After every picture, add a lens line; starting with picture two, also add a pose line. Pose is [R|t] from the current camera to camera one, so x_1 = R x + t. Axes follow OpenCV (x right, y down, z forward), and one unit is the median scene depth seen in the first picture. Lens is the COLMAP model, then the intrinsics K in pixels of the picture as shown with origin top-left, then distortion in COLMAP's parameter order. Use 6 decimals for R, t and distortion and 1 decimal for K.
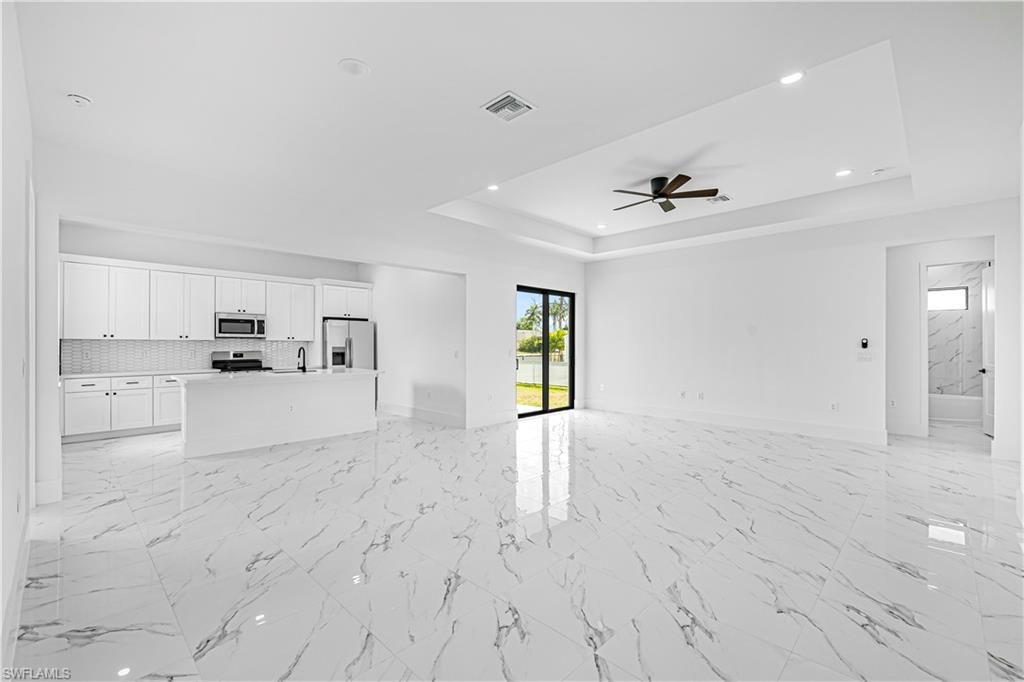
lens RADIAL K [[437.7, 0, 509.5], [0, 437.7, 343.1], [0, 0, 1]] dist [0.001335, 0.000024]
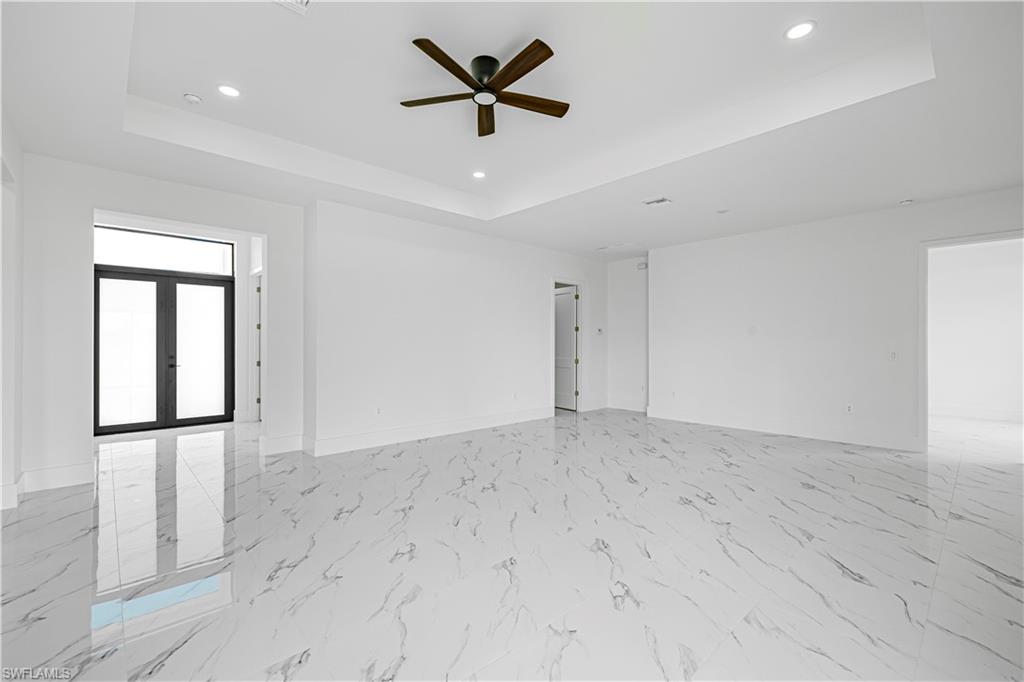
lens RADIAL K [[437.7, 0, 509.5], [0, 437.7, 343.1], [0, 0, 1]] dist [0.001335, 0.000024]
pose [[-0.998914, 0.000178, 0.046601, 0.198832], [-0.000146, 0.999976, -0.006957, 0.005474], [-0.046601, -0.006956, -0.998889, 1.111897]]
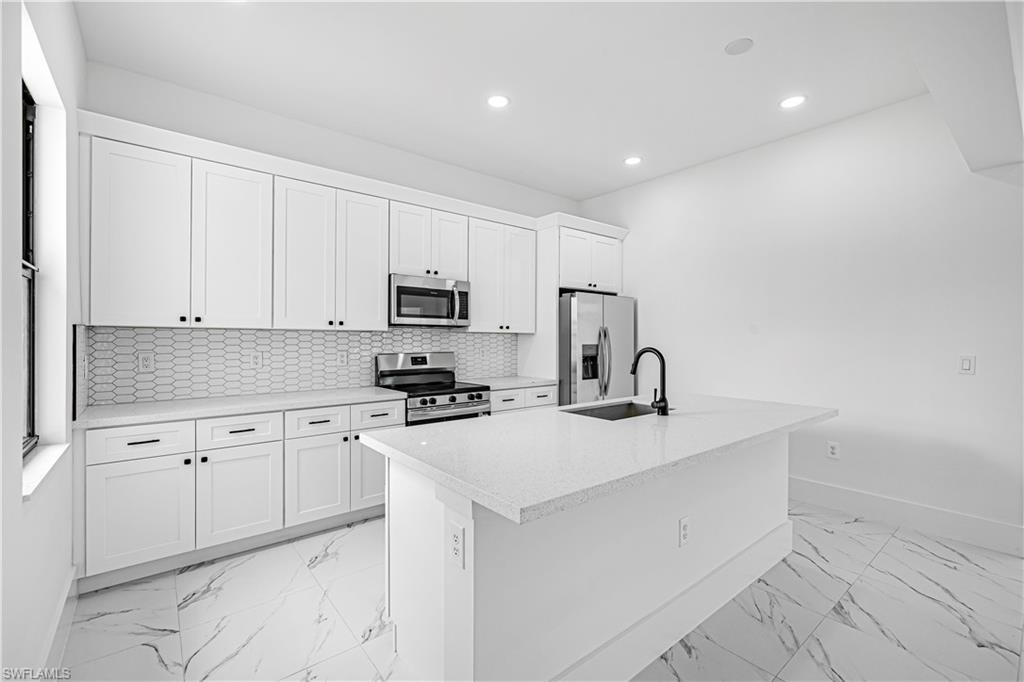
lens RADIAL K [[437.7, 0, 509.5], [0, 437.7, 343.1], [0, 0, 1]] dist [0.001335, 0.000024]
pose [[0.993657, 0.003290, -0.112403, -0.465563], [-0.002065, 0.999937, 0.011019, 0.001397], [0.112432, -0.010717, 0.993602, 0.510105]]
